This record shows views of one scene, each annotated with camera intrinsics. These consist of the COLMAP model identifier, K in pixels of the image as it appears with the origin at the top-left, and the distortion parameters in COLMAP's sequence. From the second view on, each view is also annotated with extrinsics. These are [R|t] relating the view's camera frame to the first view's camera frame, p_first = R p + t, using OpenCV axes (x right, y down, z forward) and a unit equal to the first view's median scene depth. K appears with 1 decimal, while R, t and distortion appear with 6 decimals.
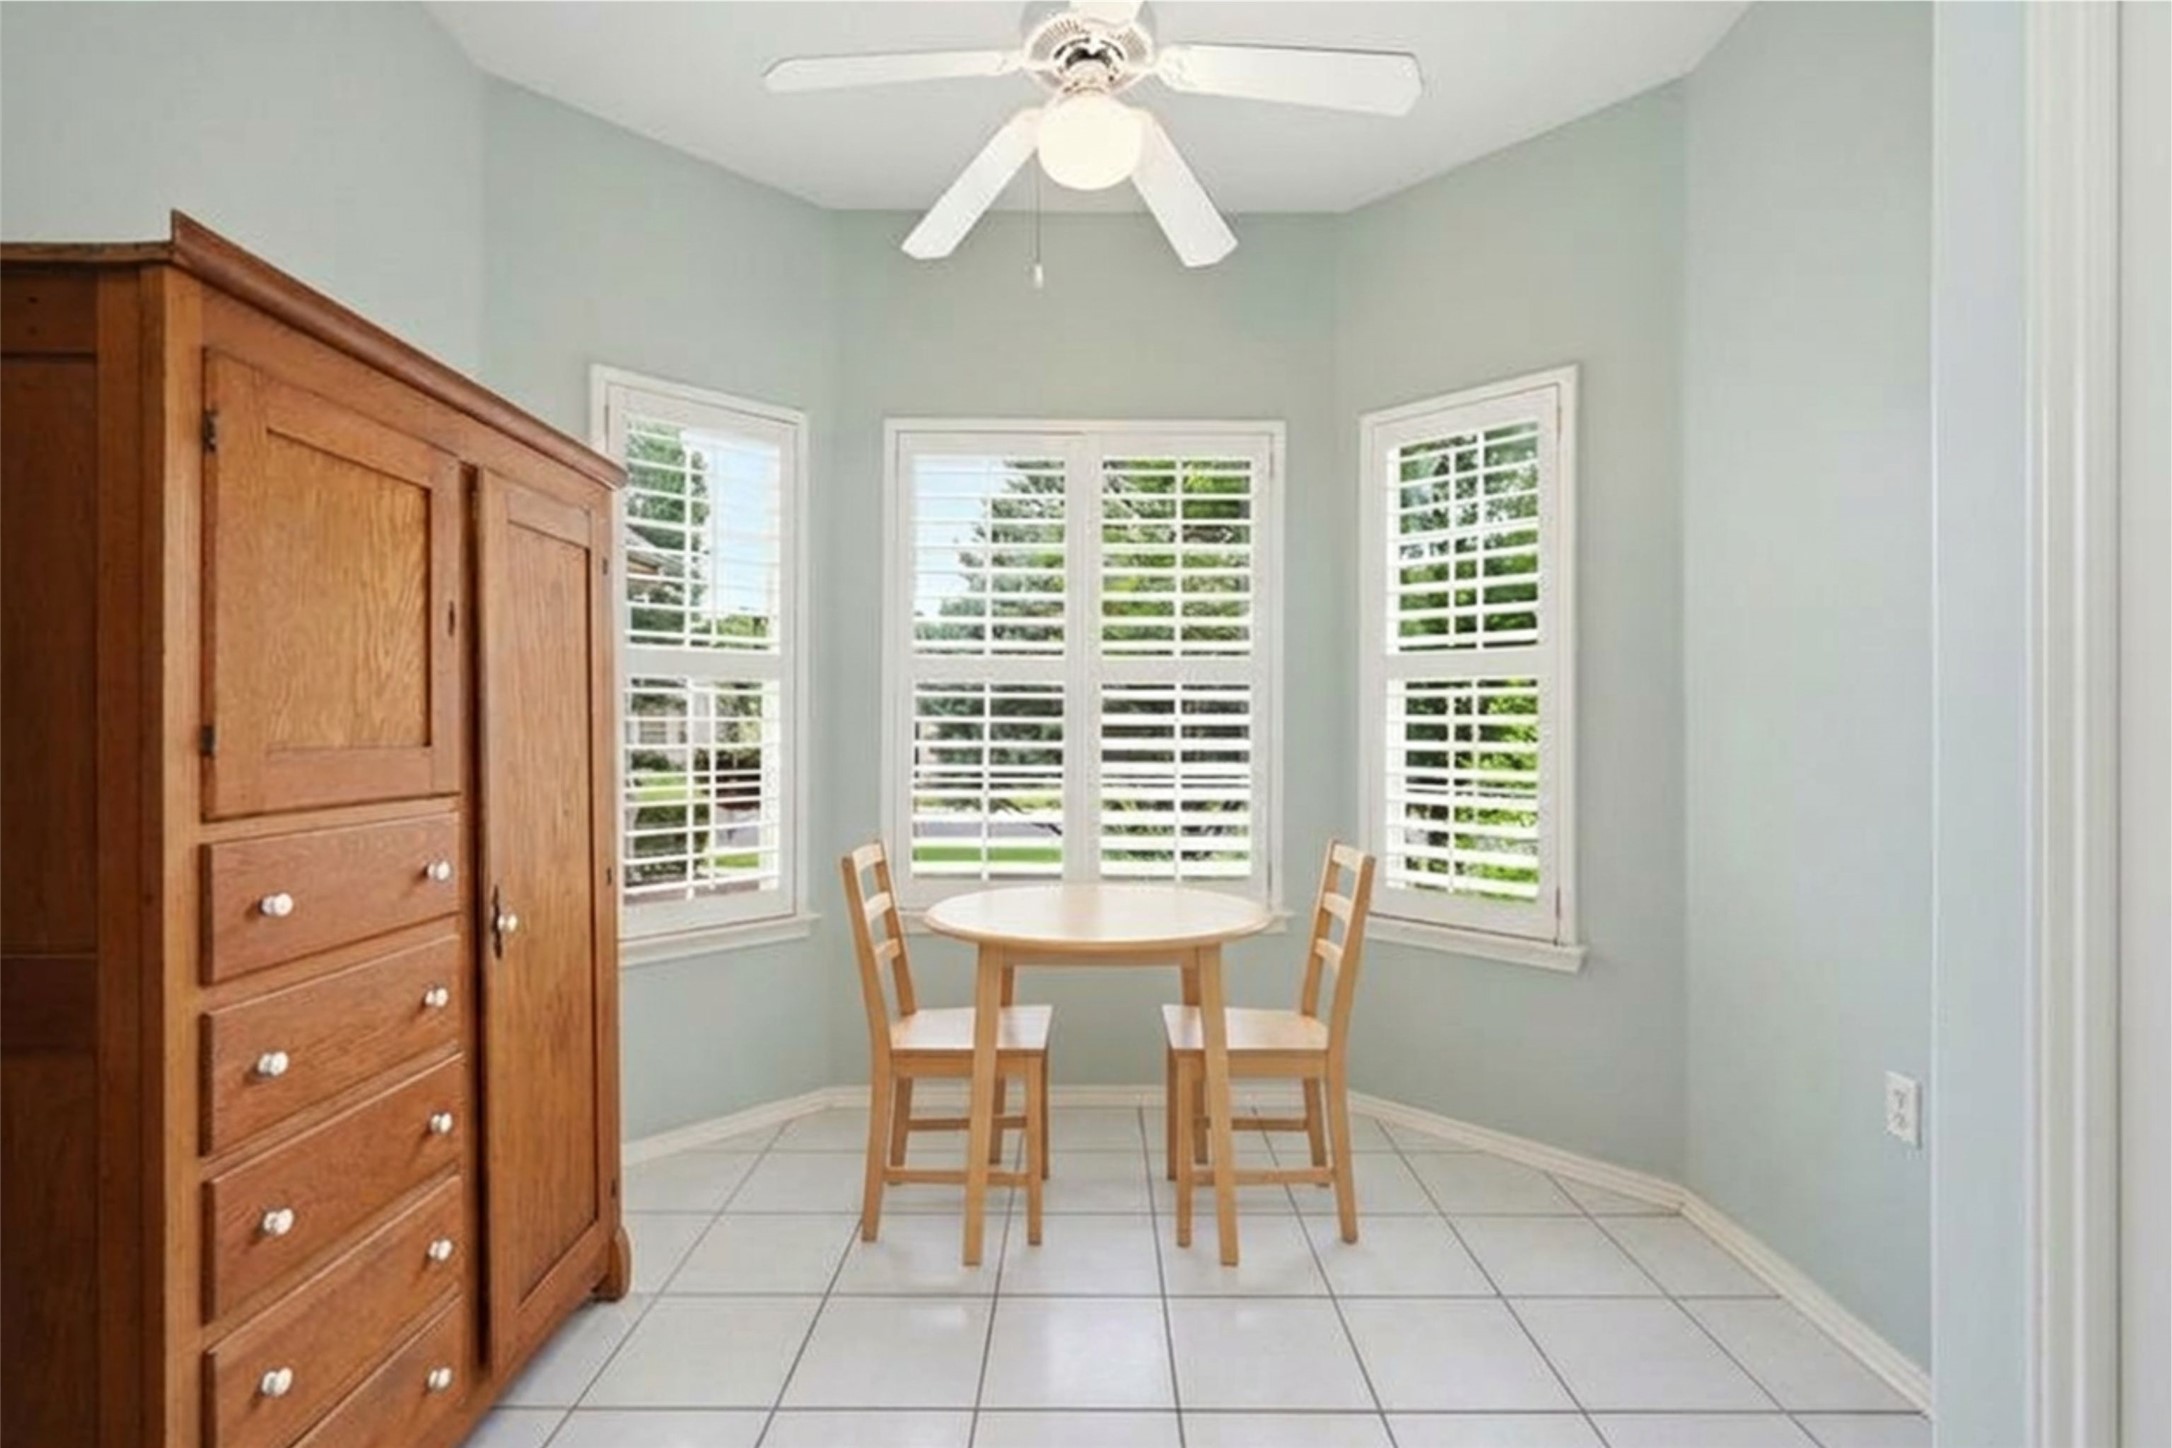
lens RADIAL K [[1008.6, 0, 1086.0], [0, 1008.6, 724.0], [0, 0, 1]] dist [0.007050, -0.000340]
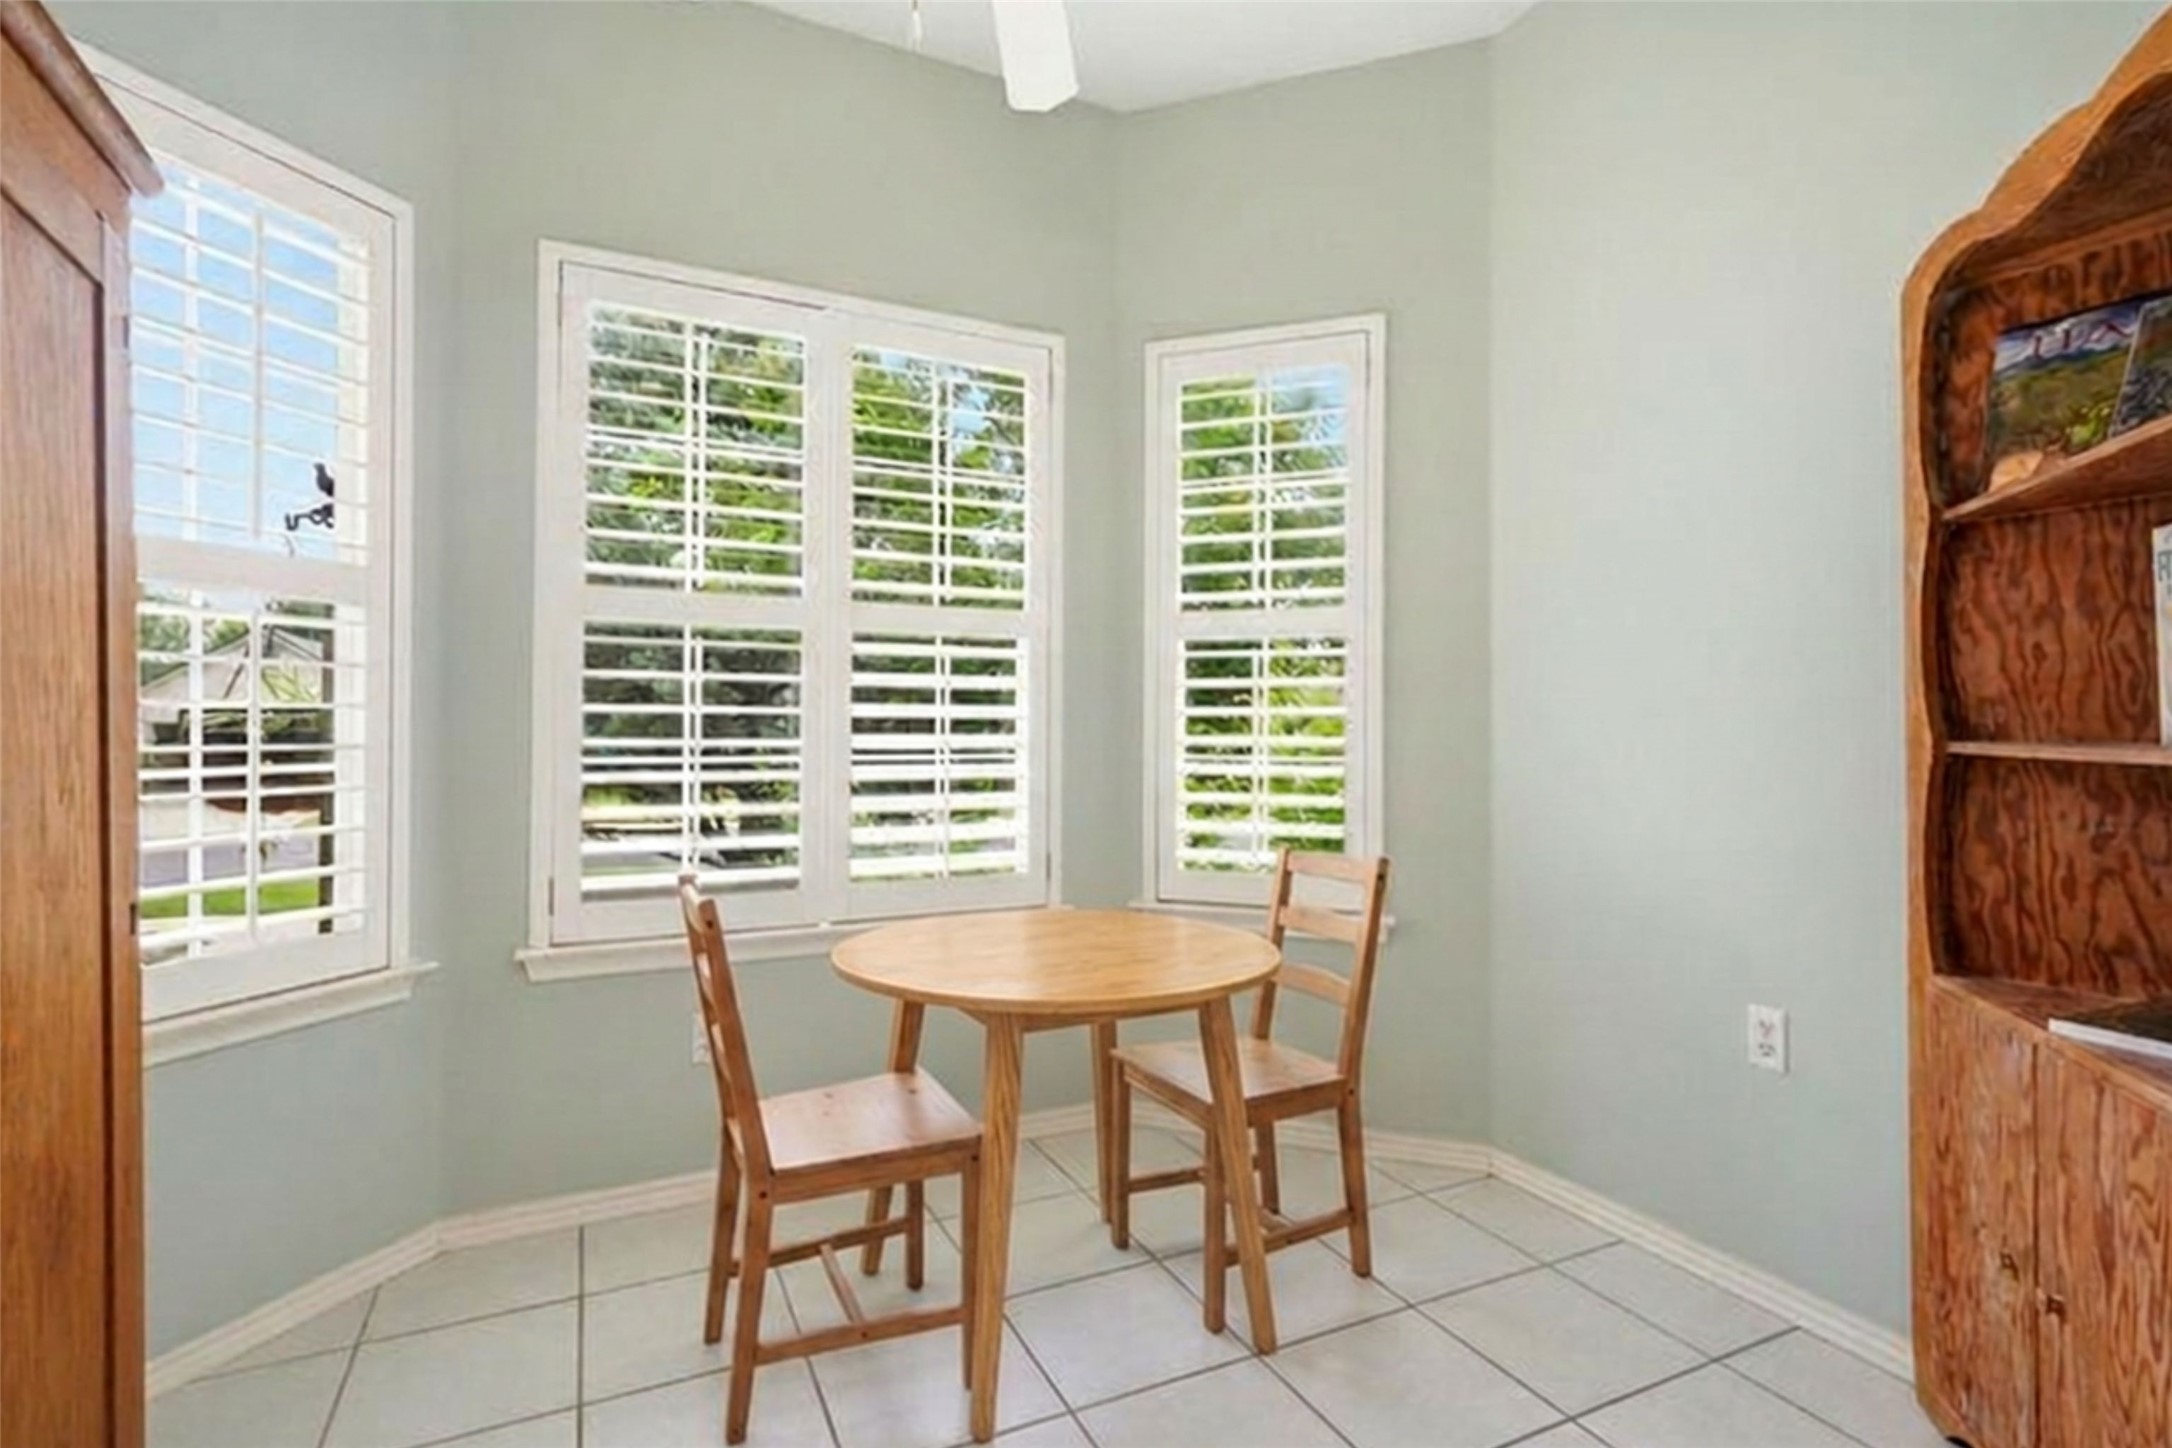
lens RADIAL K [[1043.2, 0, 1086.0], [0, 1043.2, 724.0], [0, 0, 1]] dist [0.004632, -0.000110]
pose [[0.901074, 0.001314, 0.433663, -0.176153], [0.000029, 0.999995, -0.003091, 0.034148], [-0.433665, 0.002797, 0.901070, 0.195916]]
